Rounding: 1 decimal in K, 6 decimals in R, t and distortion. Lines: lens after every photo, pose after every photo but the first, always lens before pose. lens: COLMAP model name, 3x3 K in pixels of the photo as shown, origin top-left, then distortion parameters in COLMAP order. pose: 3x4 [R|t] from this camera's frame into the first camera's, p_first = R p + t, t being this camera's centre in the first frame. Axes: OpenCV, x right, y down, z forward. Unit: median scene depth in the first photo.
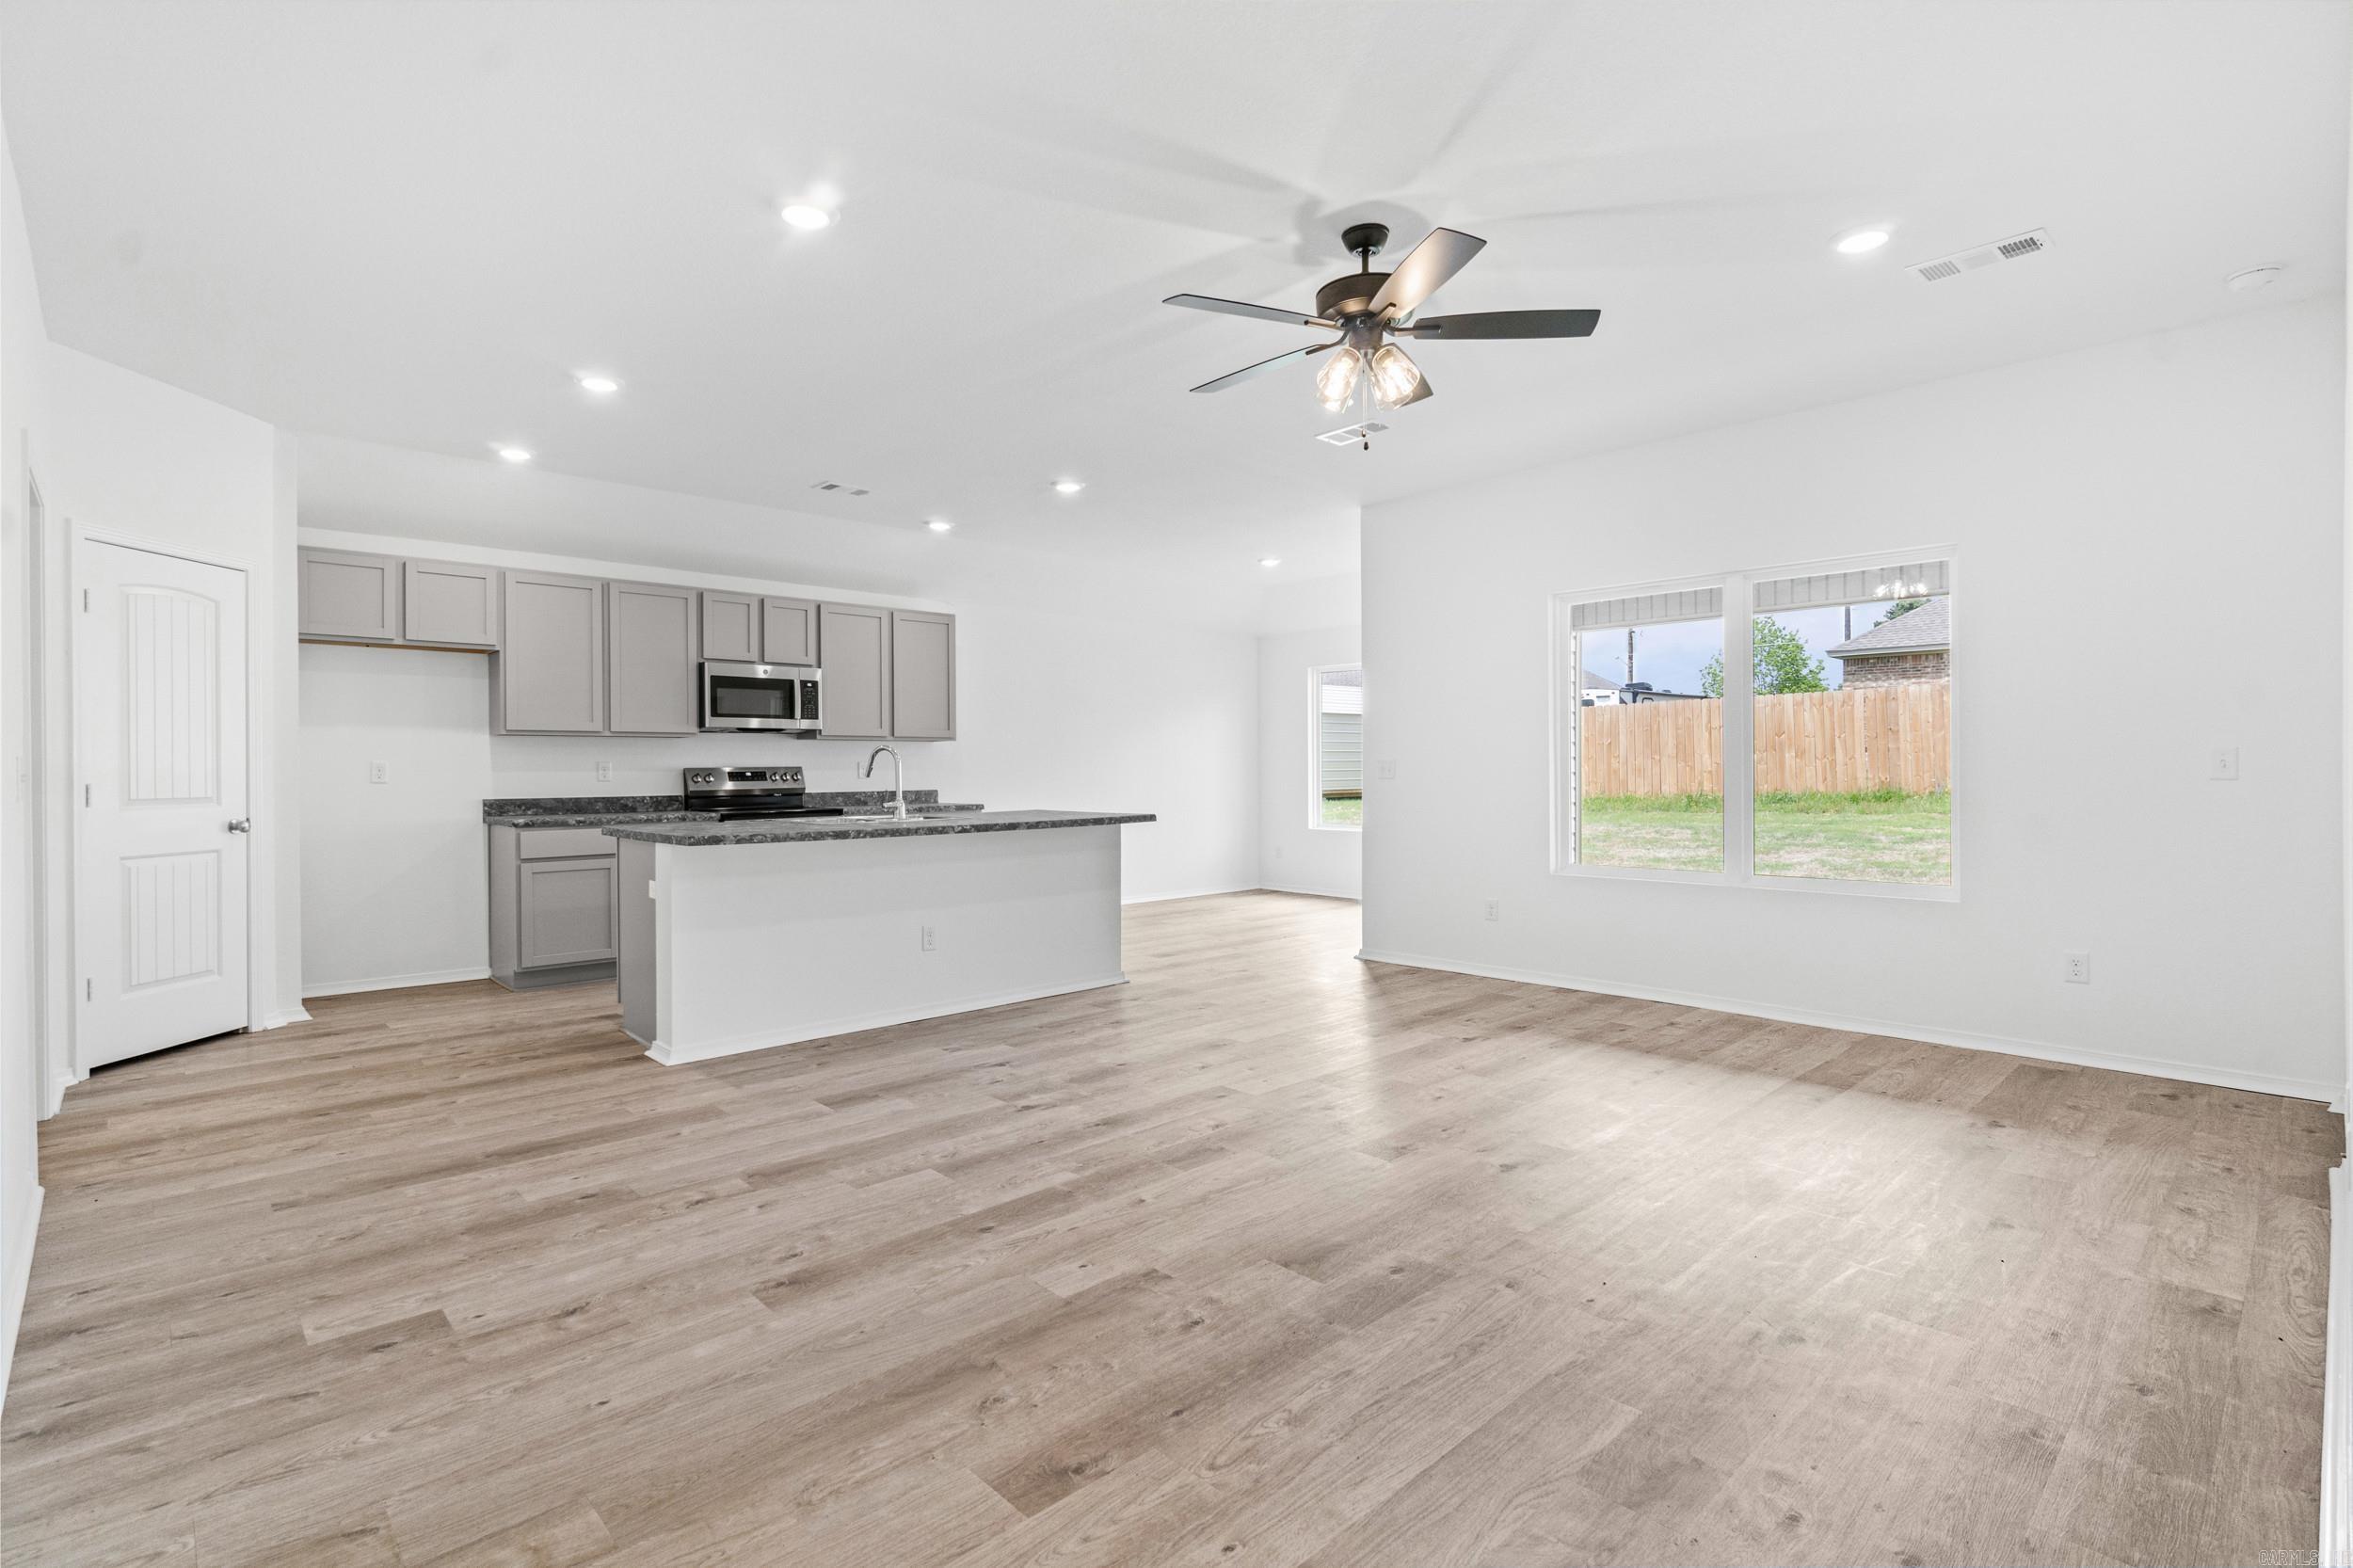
lens RADIAL K [[1100.1, 0, 1163.3], [0, 1100.1, 790.3], [0, 0, 1]] dist [-0.003463, 0.002959]
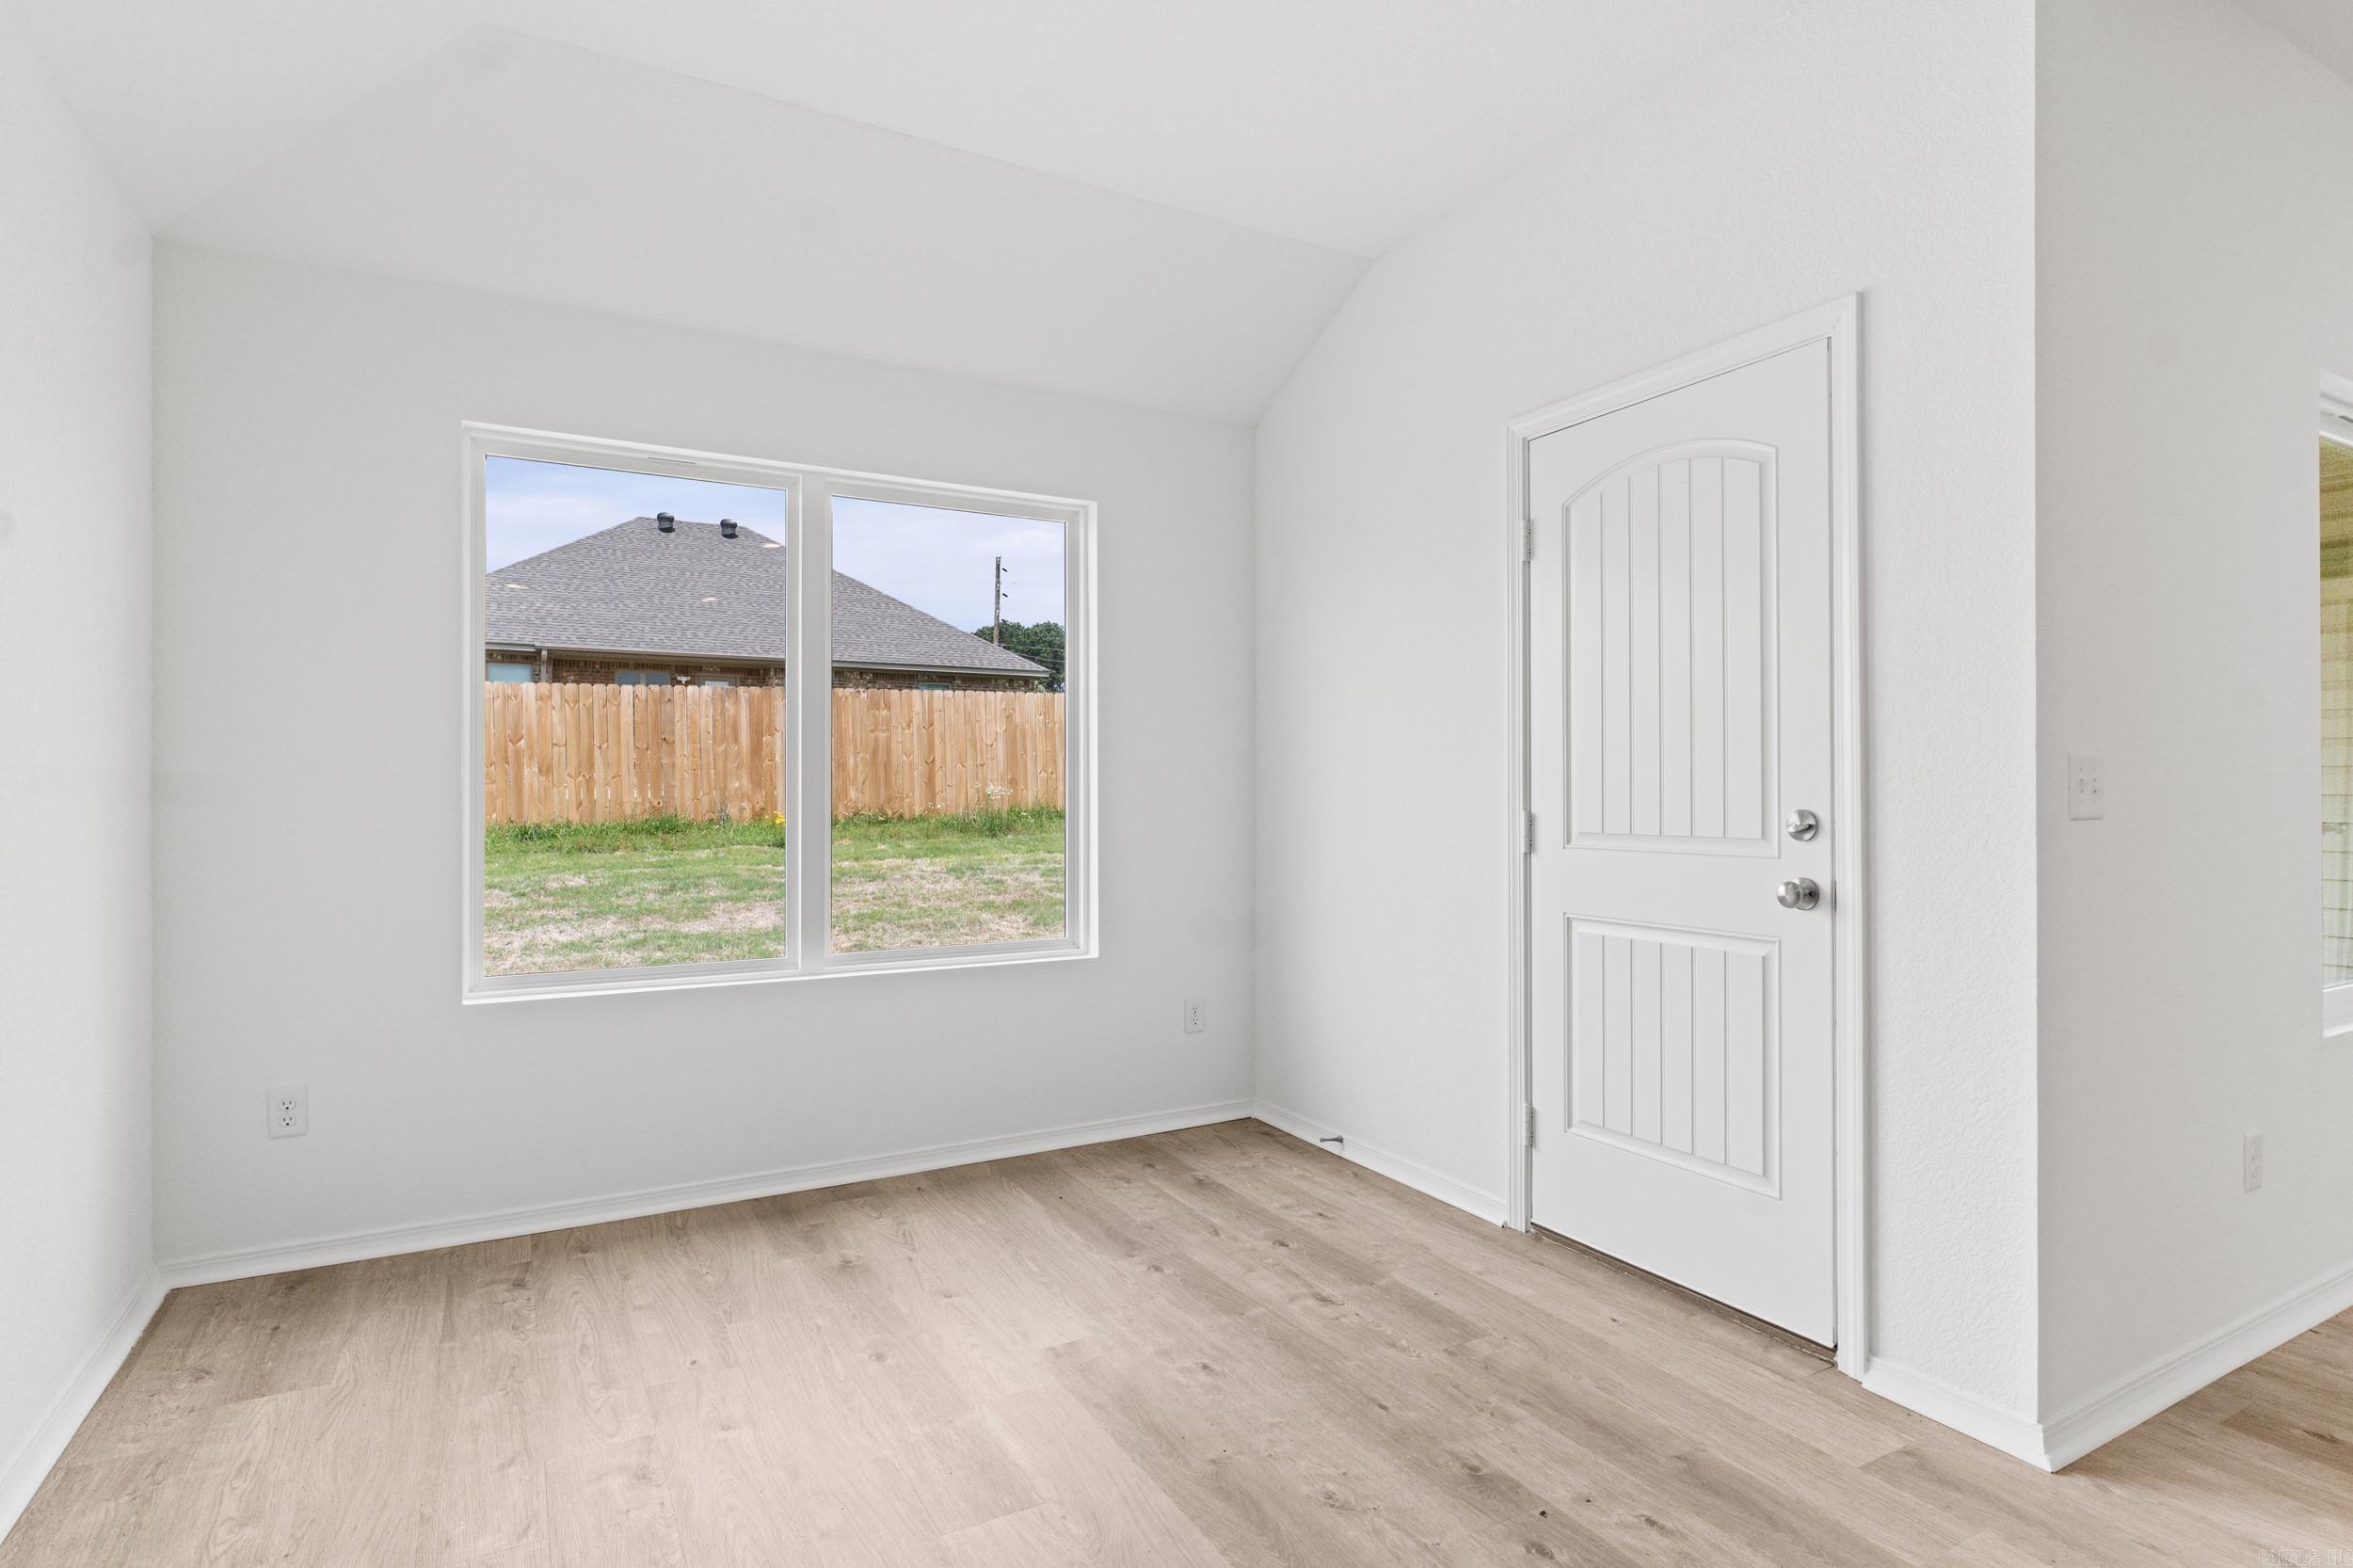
lens RADIAL K [[1188.3, 0, 1175.5], [0, 1188.3, 791.5], [0, 0, 1]] dist [-0.005840, 0.004582]
pose [[0.236924, -0.001155, 0.971527, -0.280629], [0.021056, 0.999771, -0.003947, -0.031816], [-0.971300, 0.021391, 0.236894, 1.838374]]
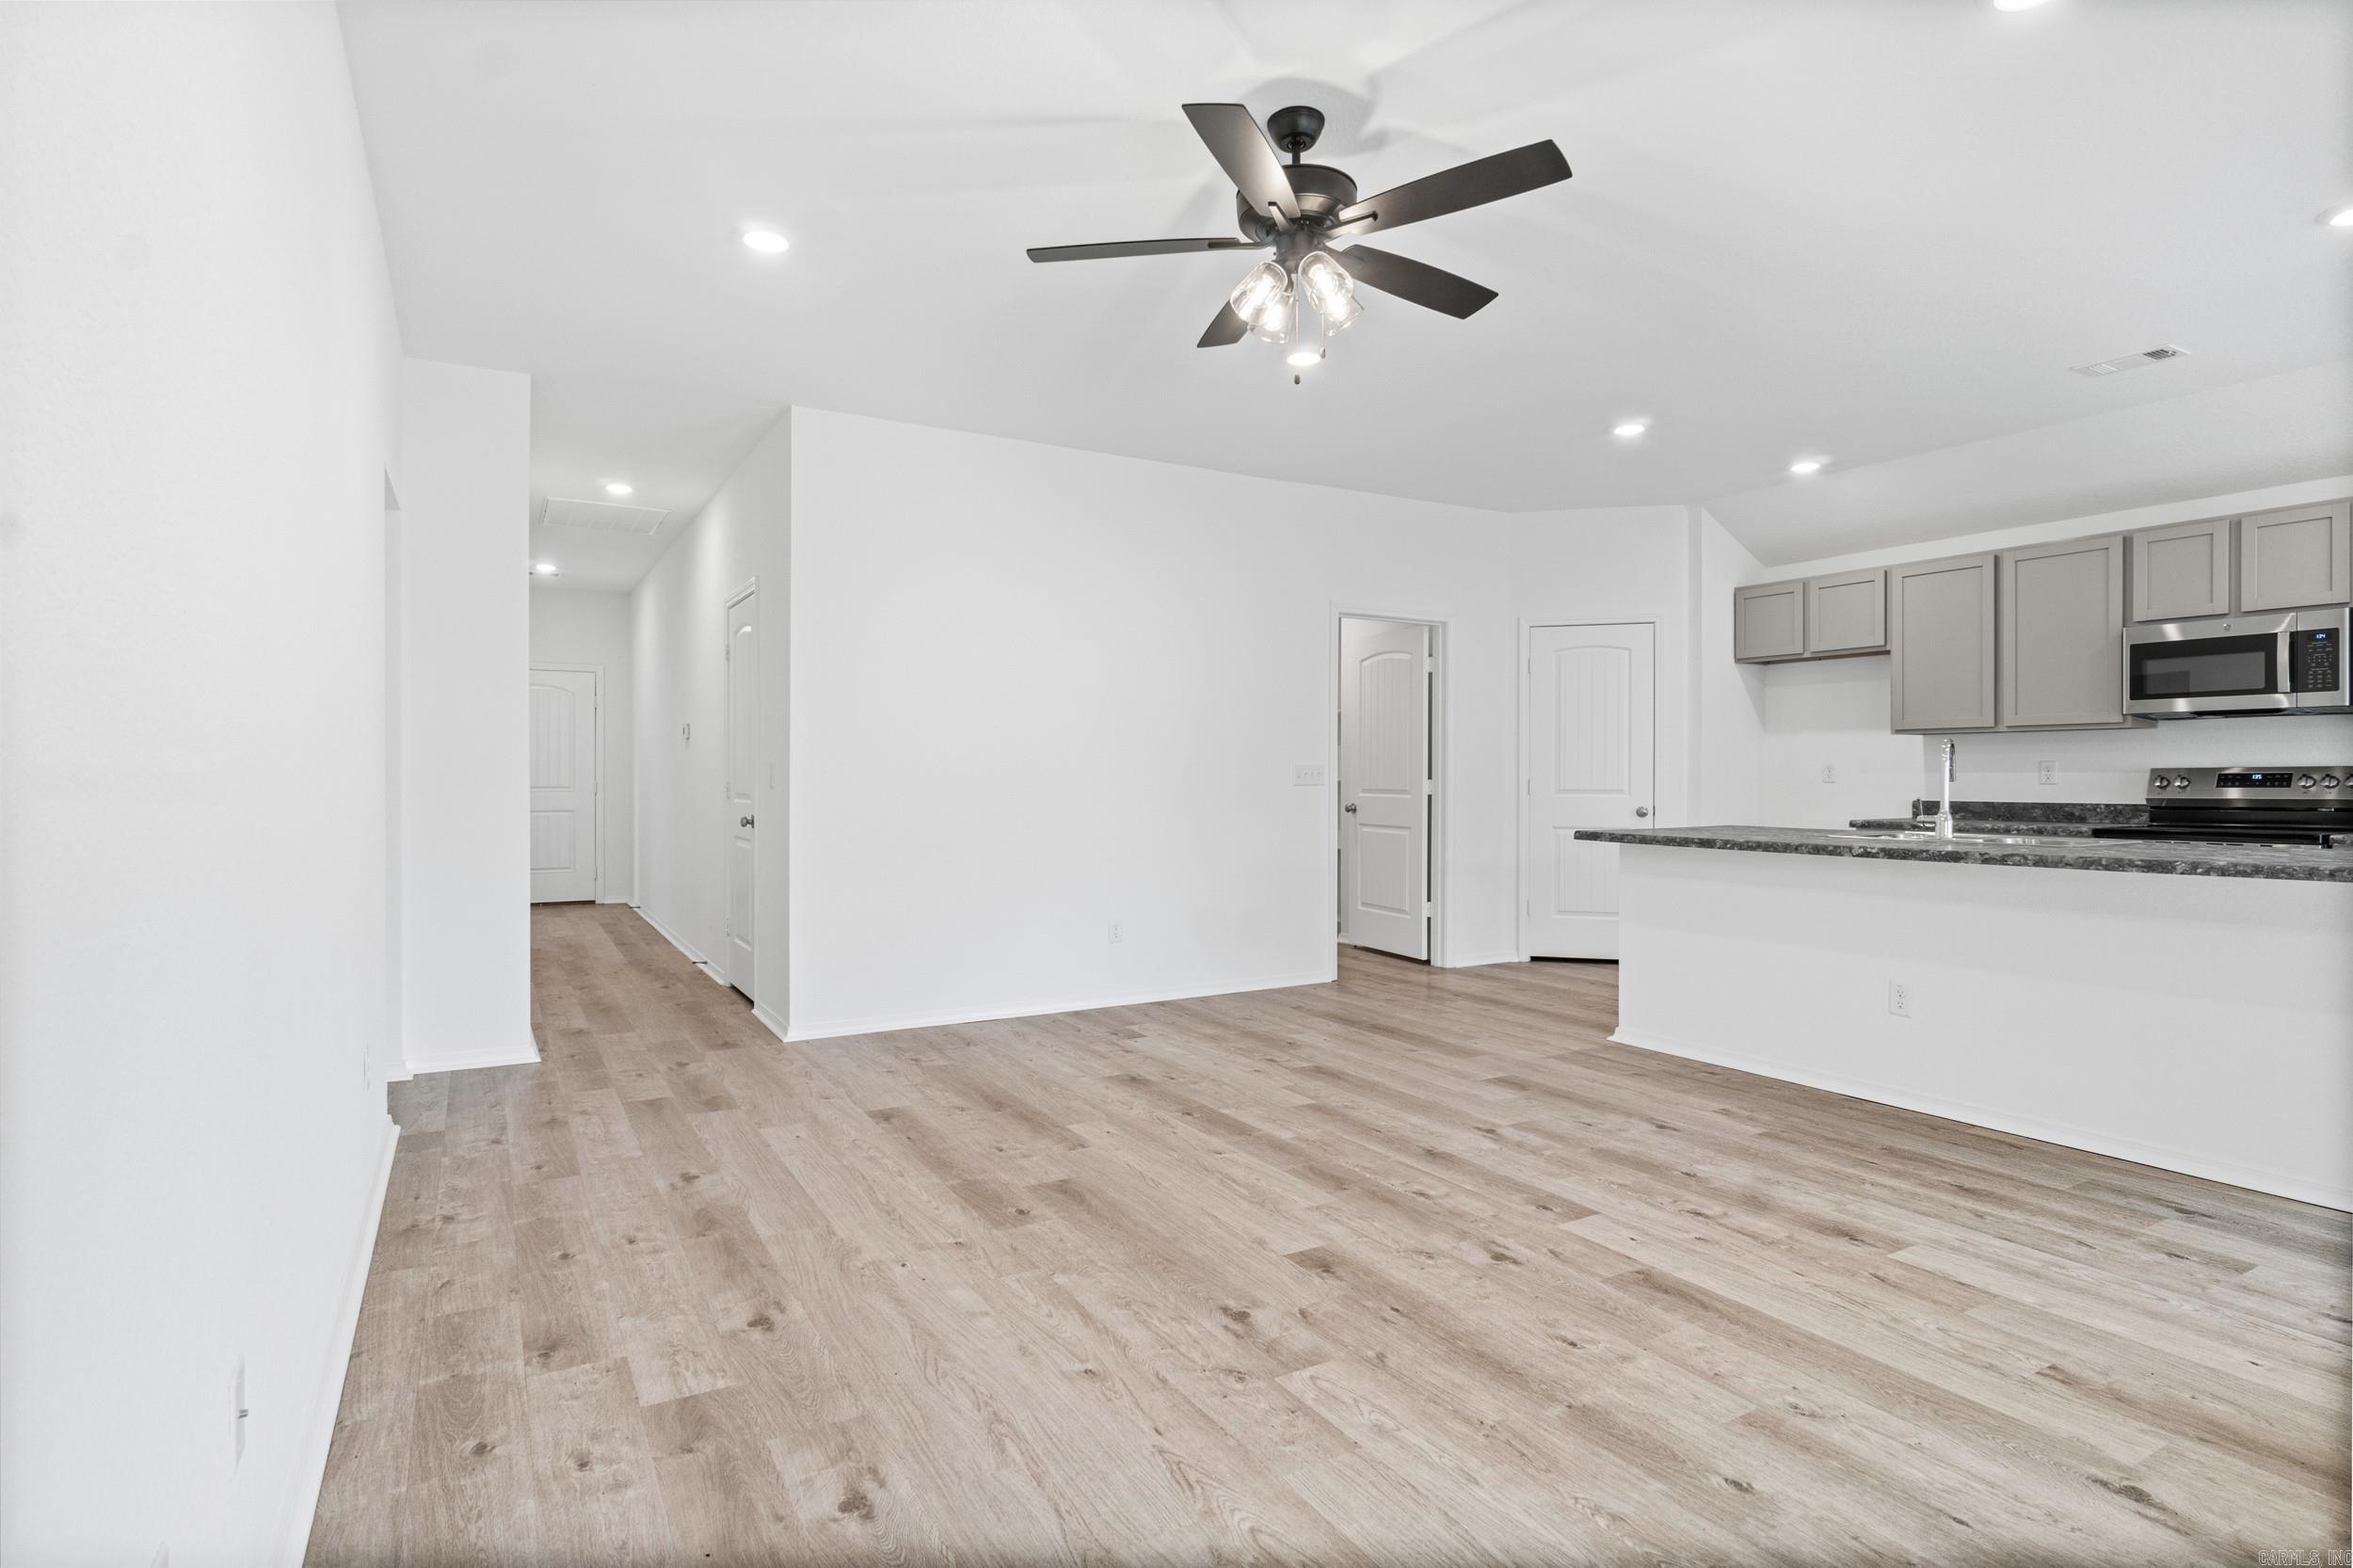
lens RADIAL K [[1188.3, 0, 1153.0], [0, 1188.3, 789.6], [0, 0, 1]] dist [-0.005840, 0.004582]
pose [[-0.229856, 0.017141, -0.973074, 0.825059], [-0.019109, 0.999573, 0.022122, -0.017594], [0.973037, 0.023679, -0.229430, 0.846057]]
